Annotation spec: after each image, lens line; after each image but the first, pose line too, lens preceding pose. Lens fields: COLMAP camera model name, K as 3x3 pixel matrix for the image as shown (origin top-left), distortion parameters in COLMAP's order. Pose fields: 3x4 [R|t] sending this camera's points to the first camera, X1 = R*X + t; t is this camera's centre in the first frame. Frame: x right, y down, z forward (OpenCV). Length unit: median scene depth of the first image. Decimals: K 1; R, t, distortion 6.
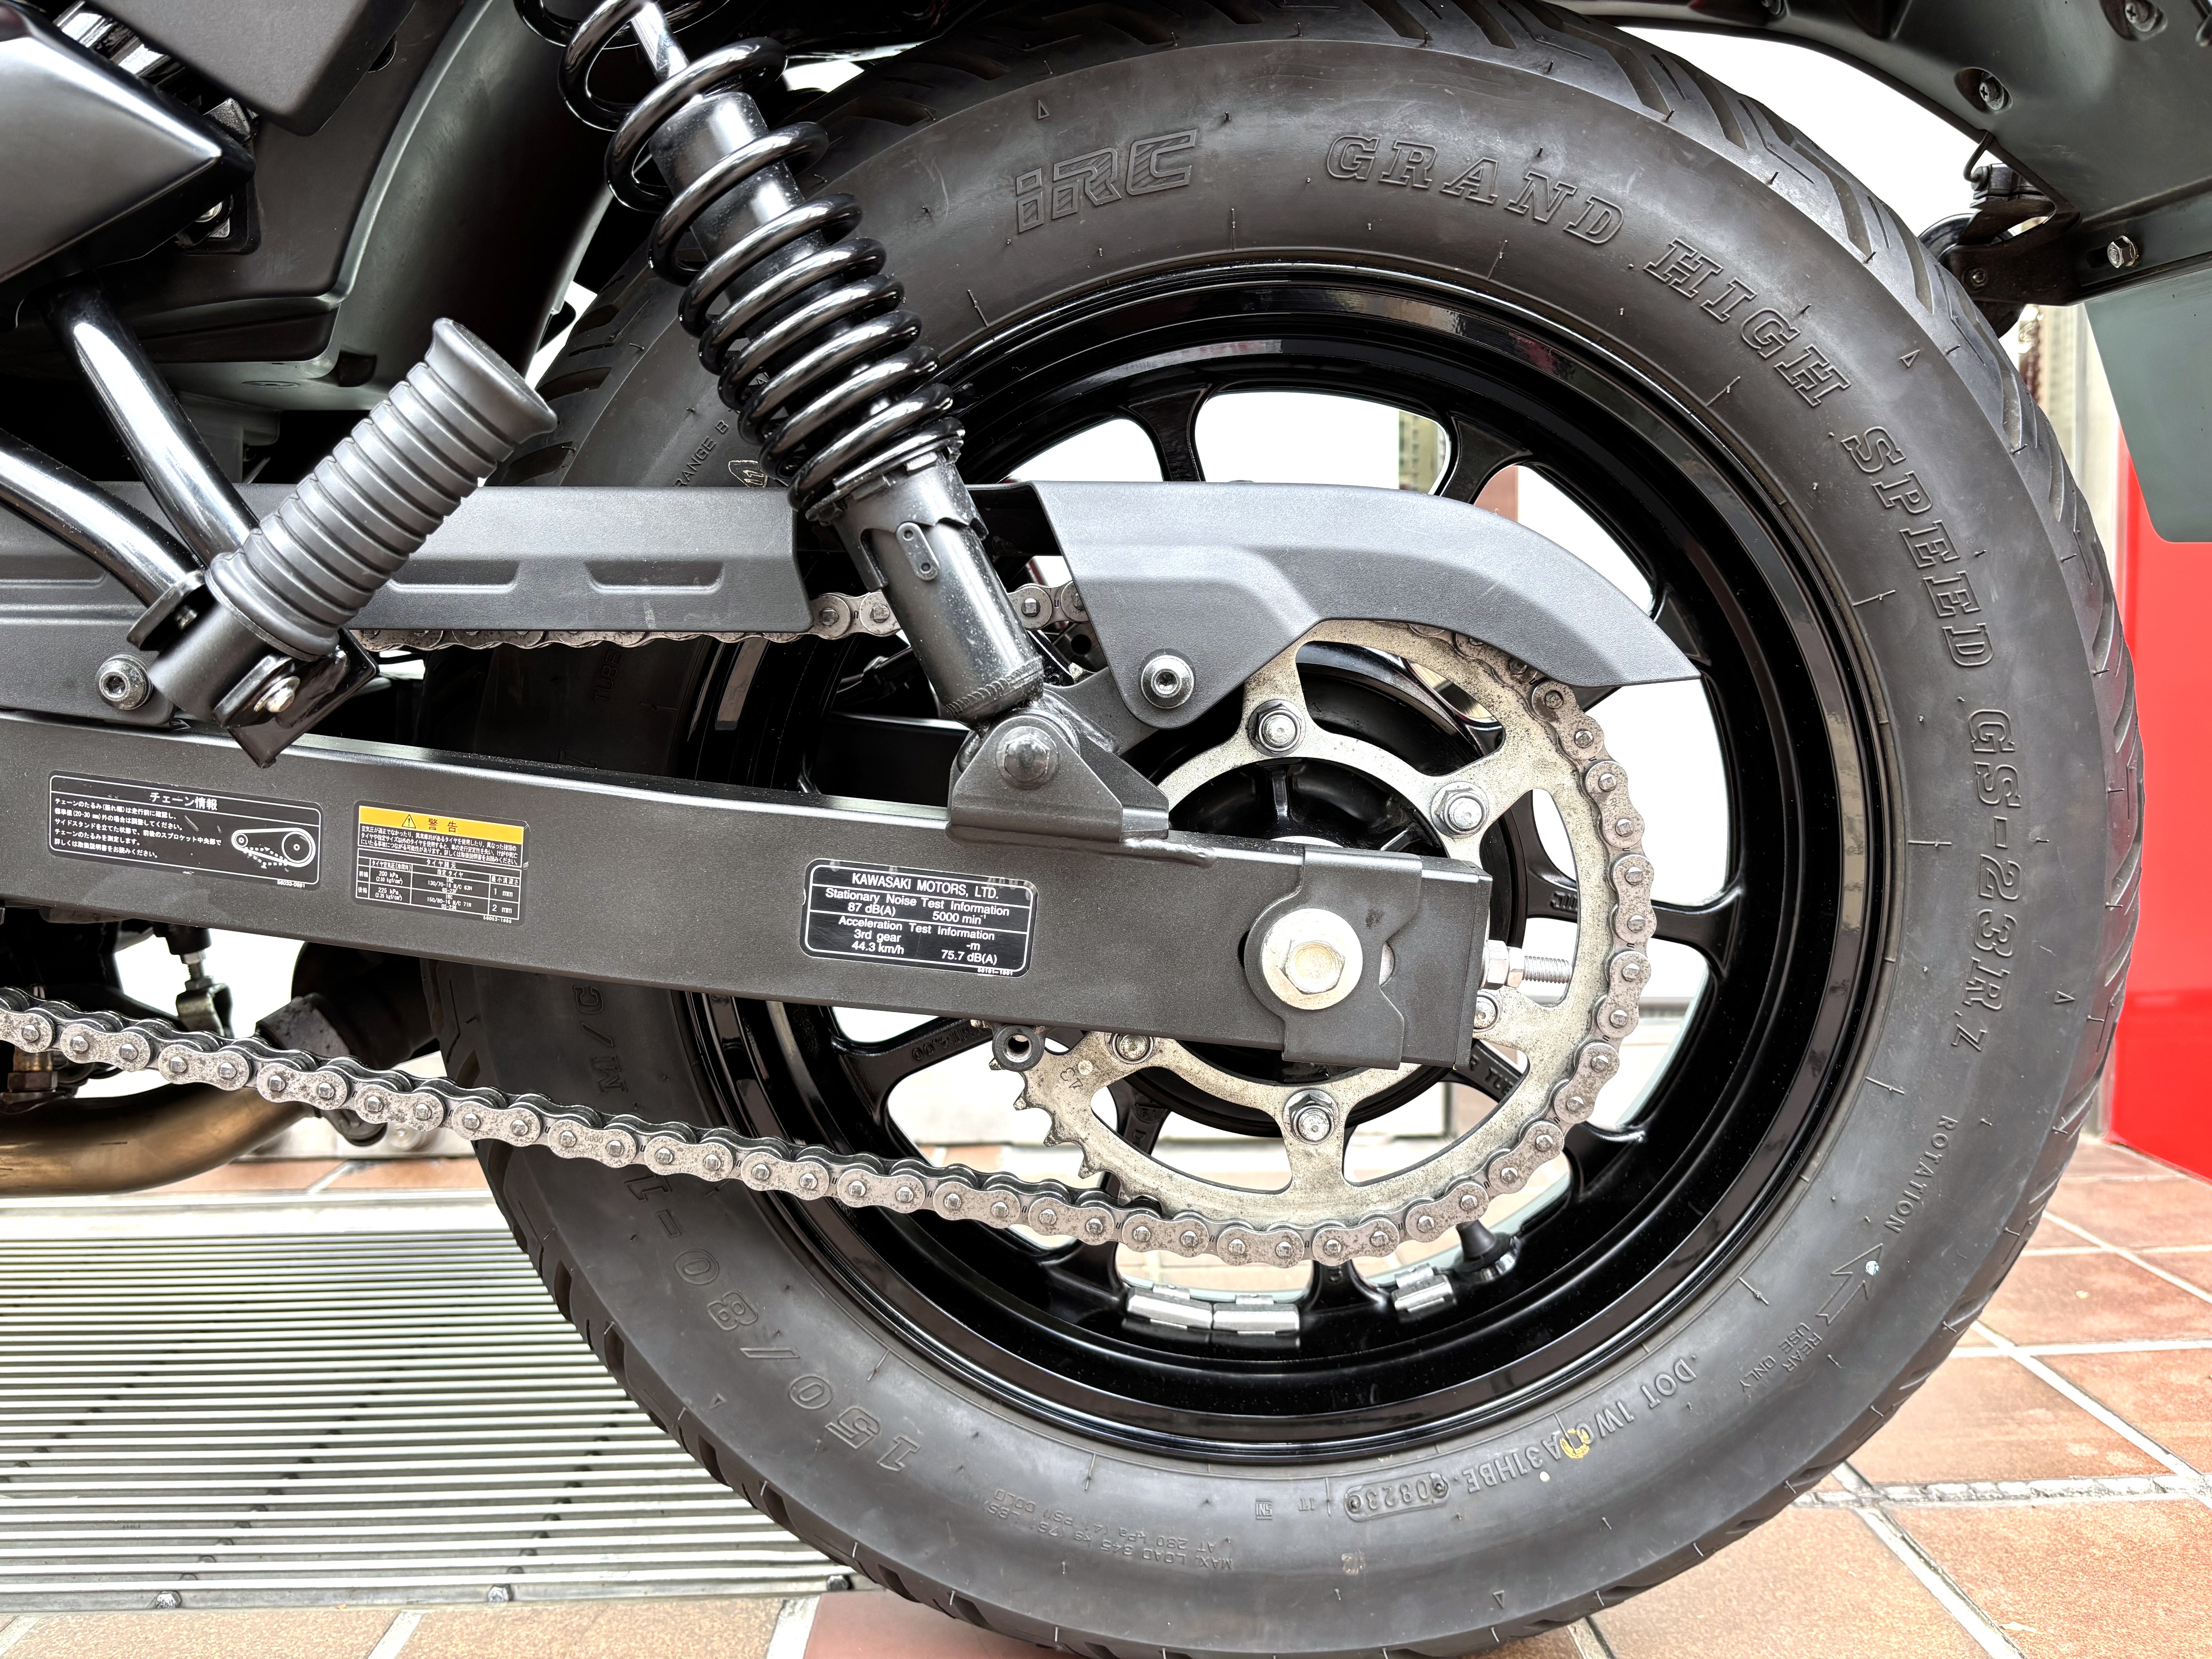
lens RADIAL K [[1670.5, 0, 1103.3], [0, 1670.5, 870.0], [0, 0, 1]] dist [-0.011684, -0.008062]
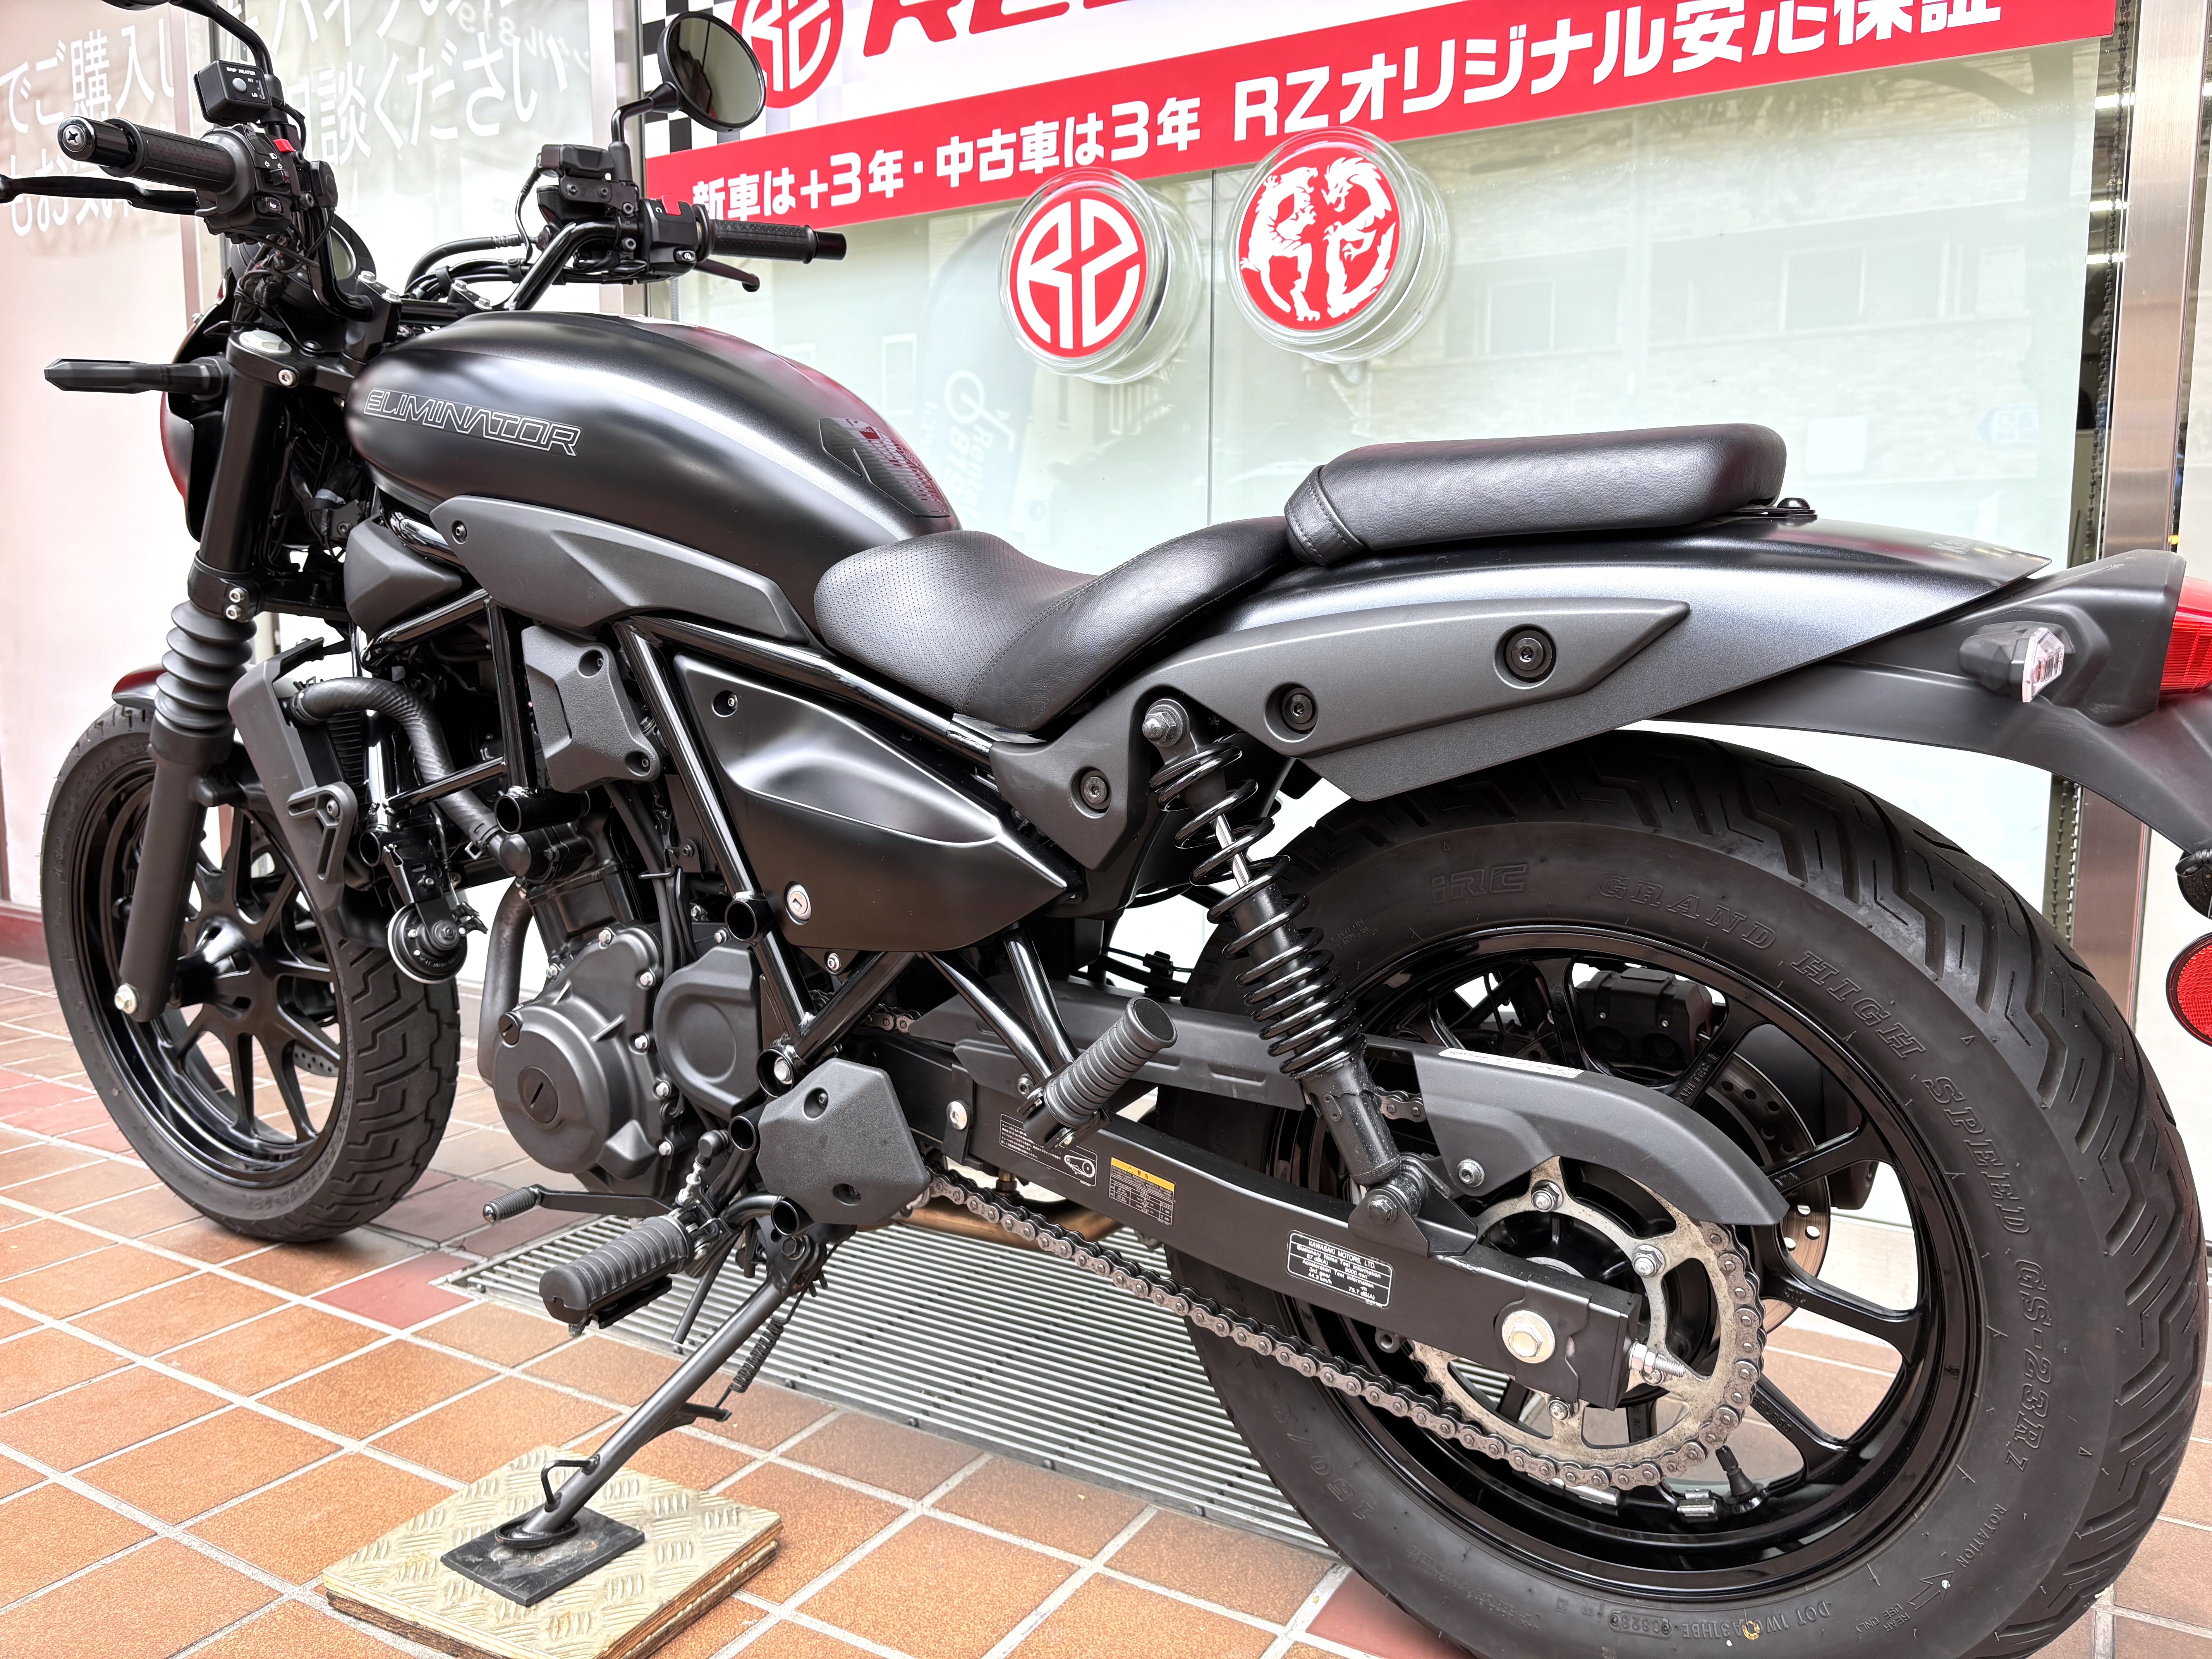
lens RADIAL K [[1684.8, 0, 1106.0], [0, 1684.8, 829.5], [0, 0, 1]] dist [0.005239, -0.061849]
pose [[0.831401, 0.086773, -0.548856, 0.678576], [-0.057980, 0.995887, 0.069621, -0.583695], [0.552640, -0.026060, 0.833013, -0.781617]]
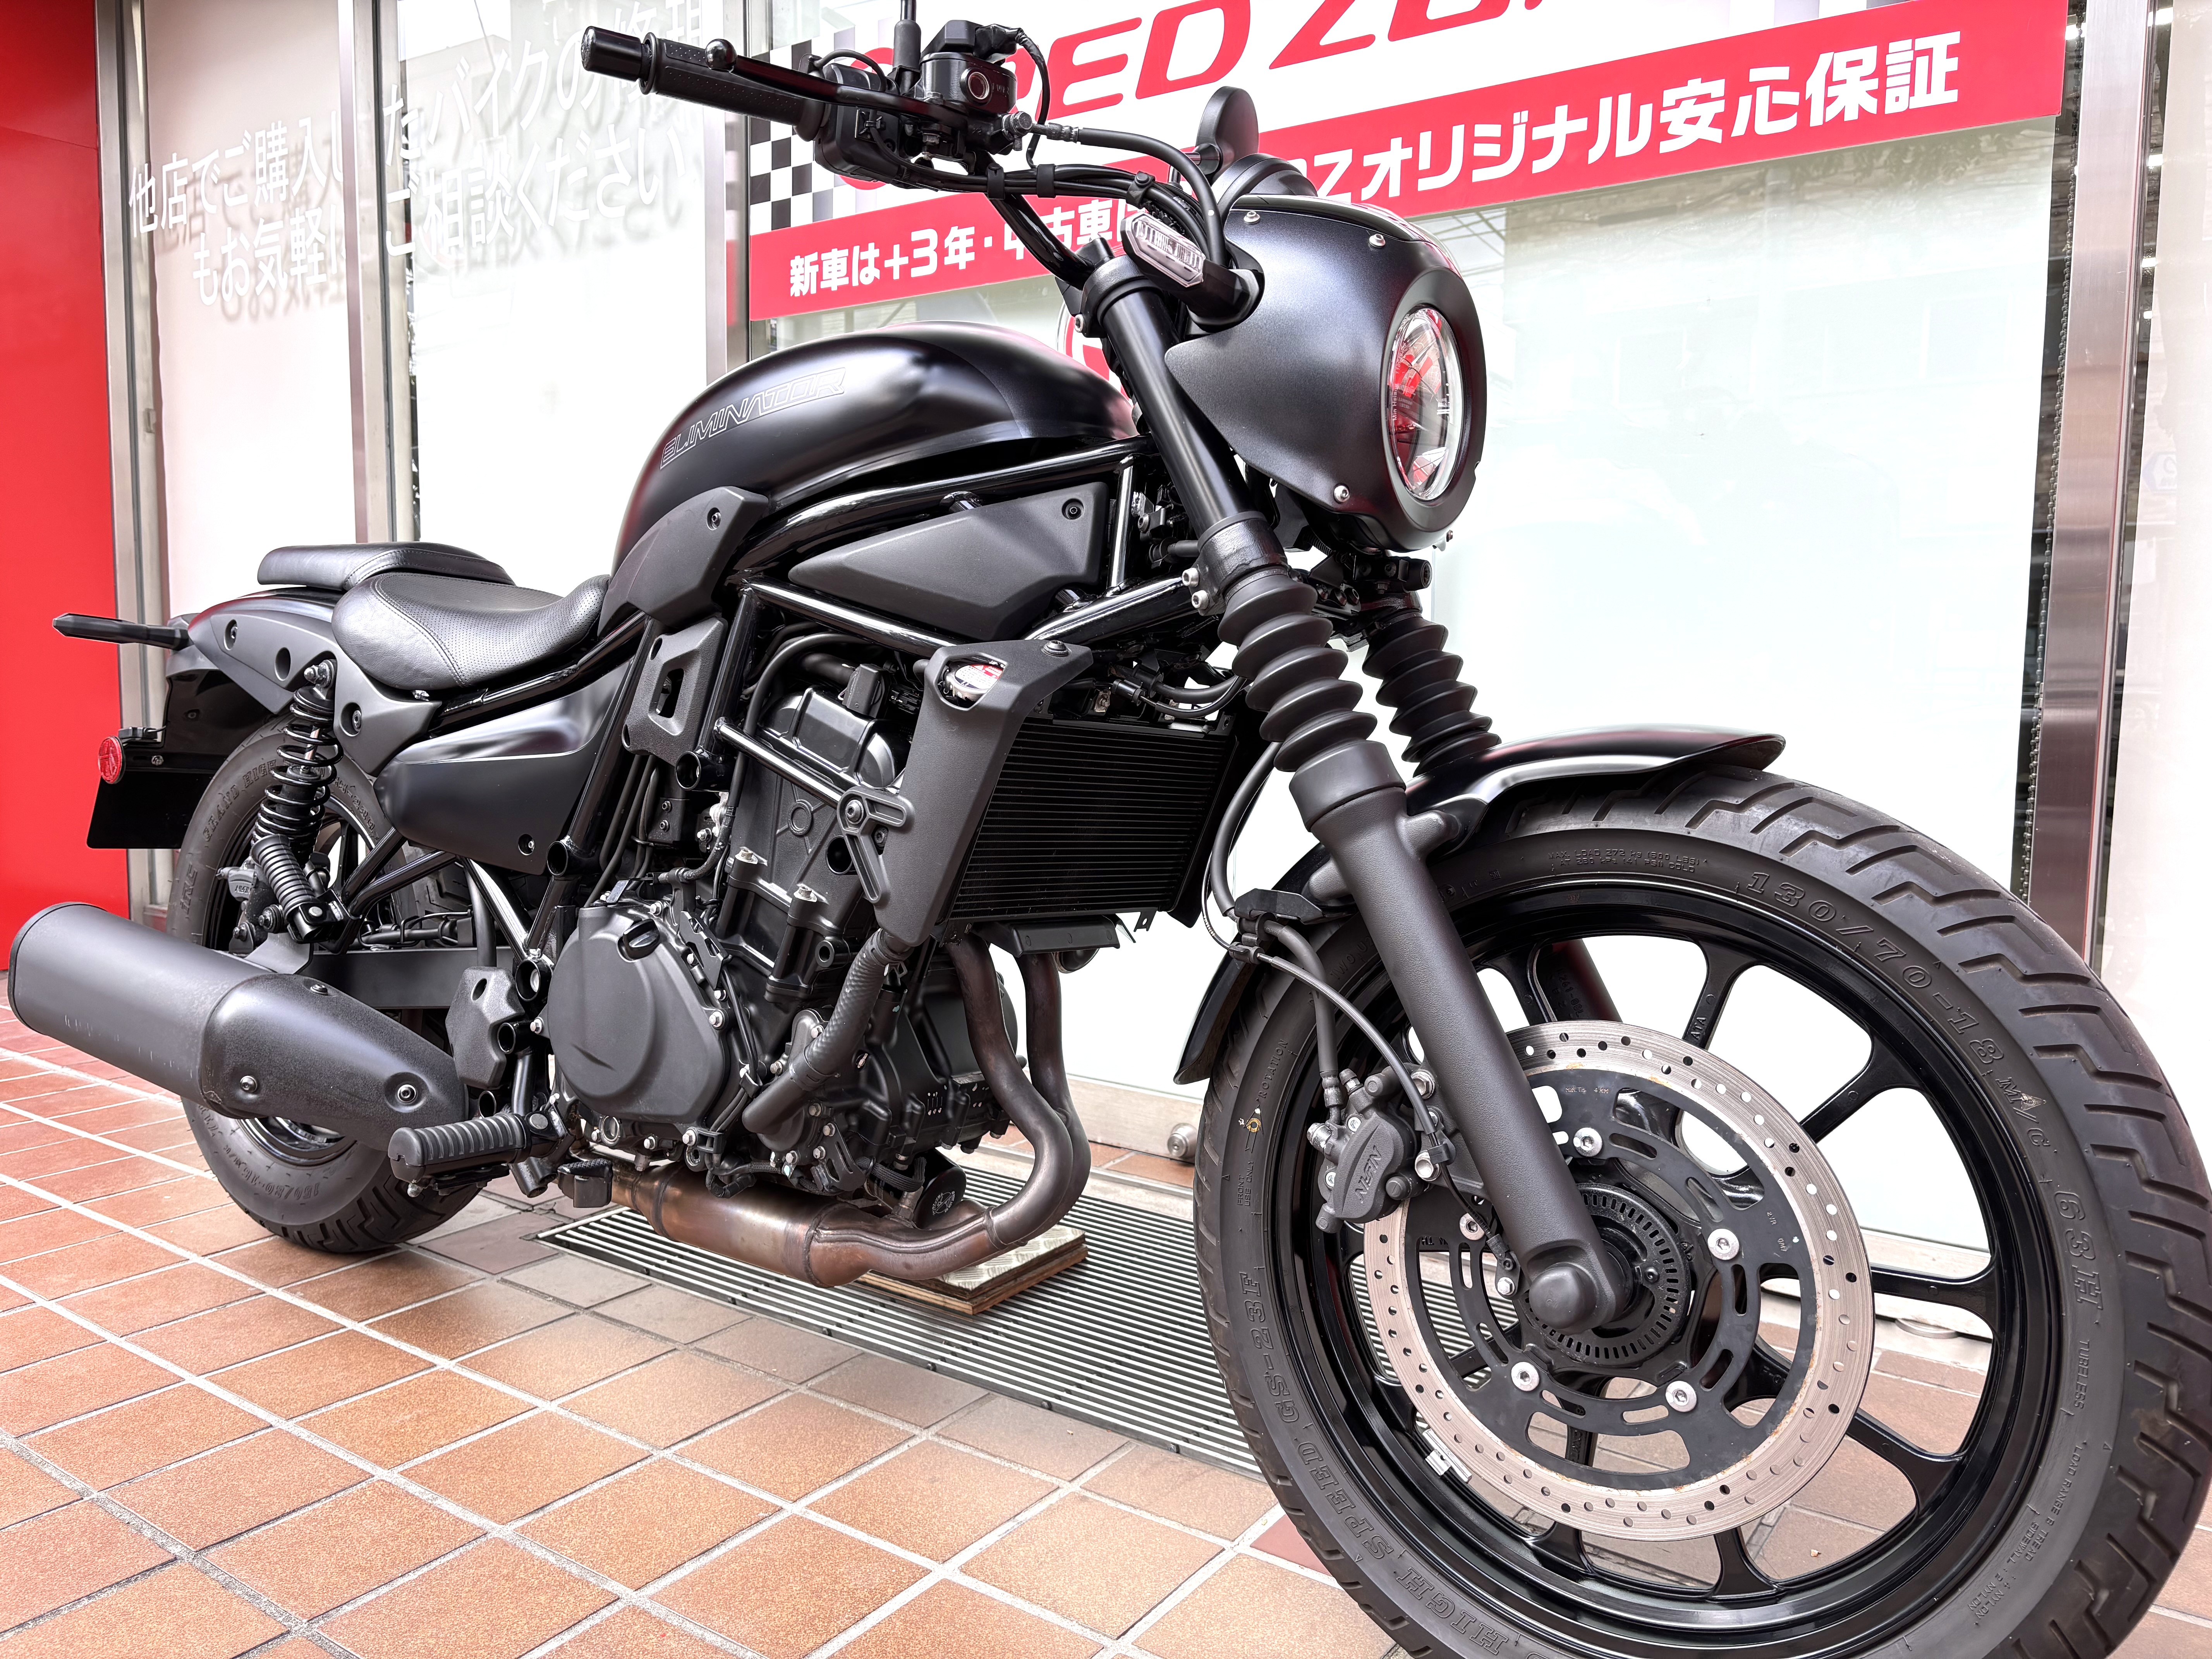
lens RADIAL K [[1675.5, 0, 1087.8], [0, 1675.5, 827.3], [0, 0, 1]] dist [-0.042954, 0.004388]
pose [[0.780544, 0.085473, -0.619230, 1.009298], [-0.072838, 0.996296, 0.045707, -0.540136], [0.620843, 0.009427, 0.783878, -0.893215]]
